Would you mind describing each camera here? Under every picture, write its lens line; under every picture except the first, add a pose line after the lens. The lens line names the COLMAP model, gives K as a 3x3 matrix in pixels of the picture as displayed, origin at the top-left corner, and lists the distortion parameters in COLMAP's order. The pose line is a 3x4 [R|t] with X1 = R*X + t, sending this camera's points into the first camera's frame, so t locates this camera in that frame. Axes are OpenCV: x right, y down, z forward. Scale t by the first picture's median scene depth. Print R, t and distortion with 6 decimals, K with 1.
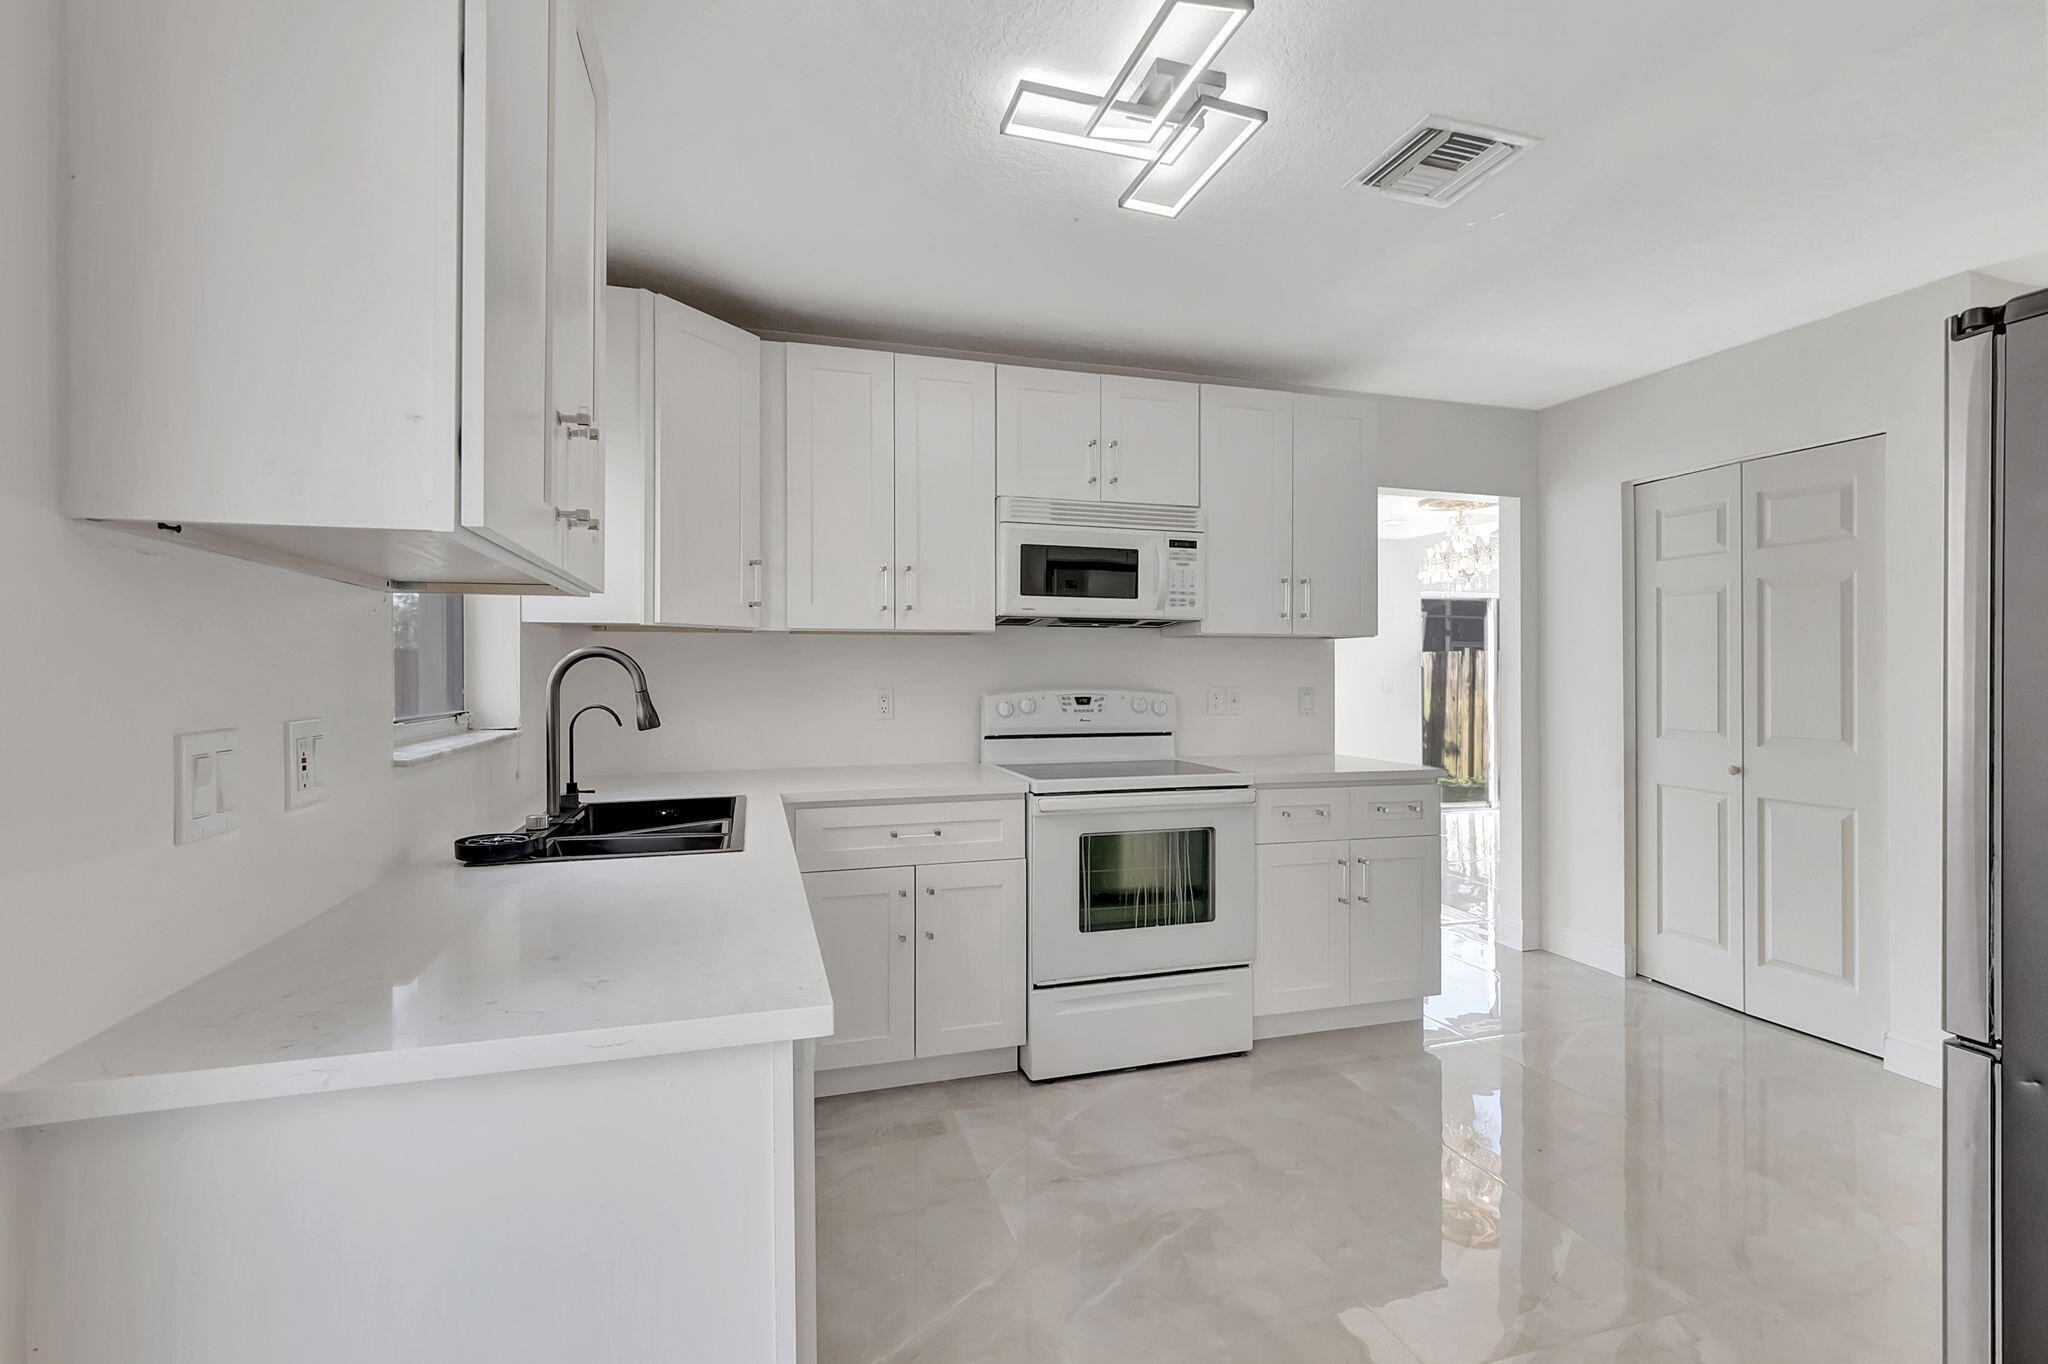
lens RADIAL K [[917.9, 0, 1020.4], [0, 917.9, 666.1], [0, 0, 1]] dist [0.001238, -0.000939]
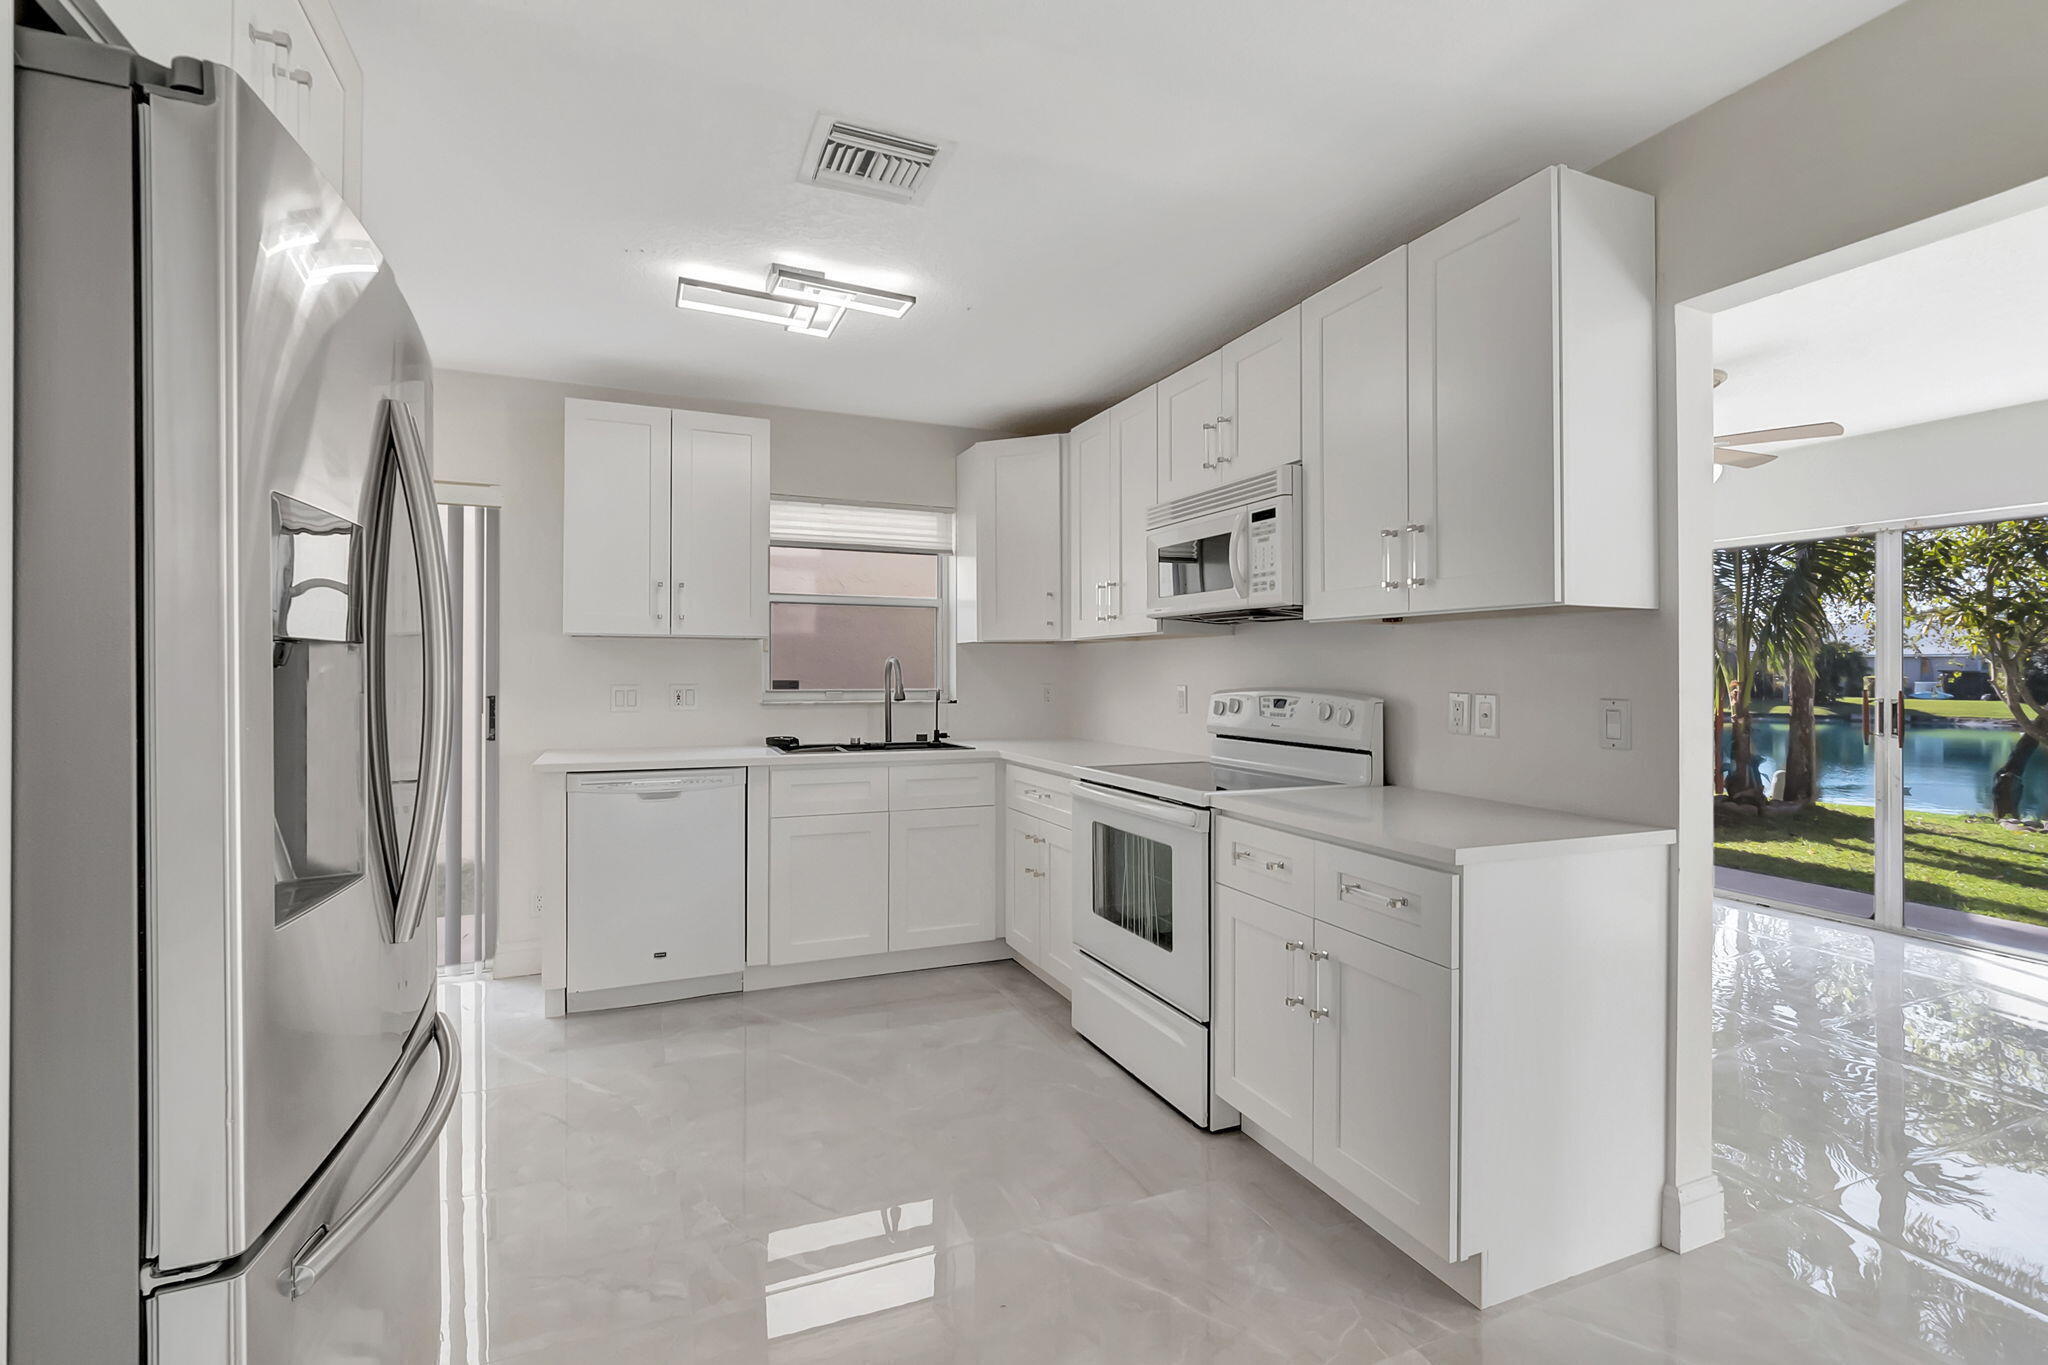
lens RADIAL K [[917.9, 0, 1020.4], [0, 917.9, 666.6], [0, 0, 1]] dist [0.001238, -0.000939]
pose [[0.098900, -0.005438, -0.995082, 0.977897], [-0.001656, 0.999983, -0.005629, 0.008128], [0.995096, 0.002204, 0.098890, 0.701941]]
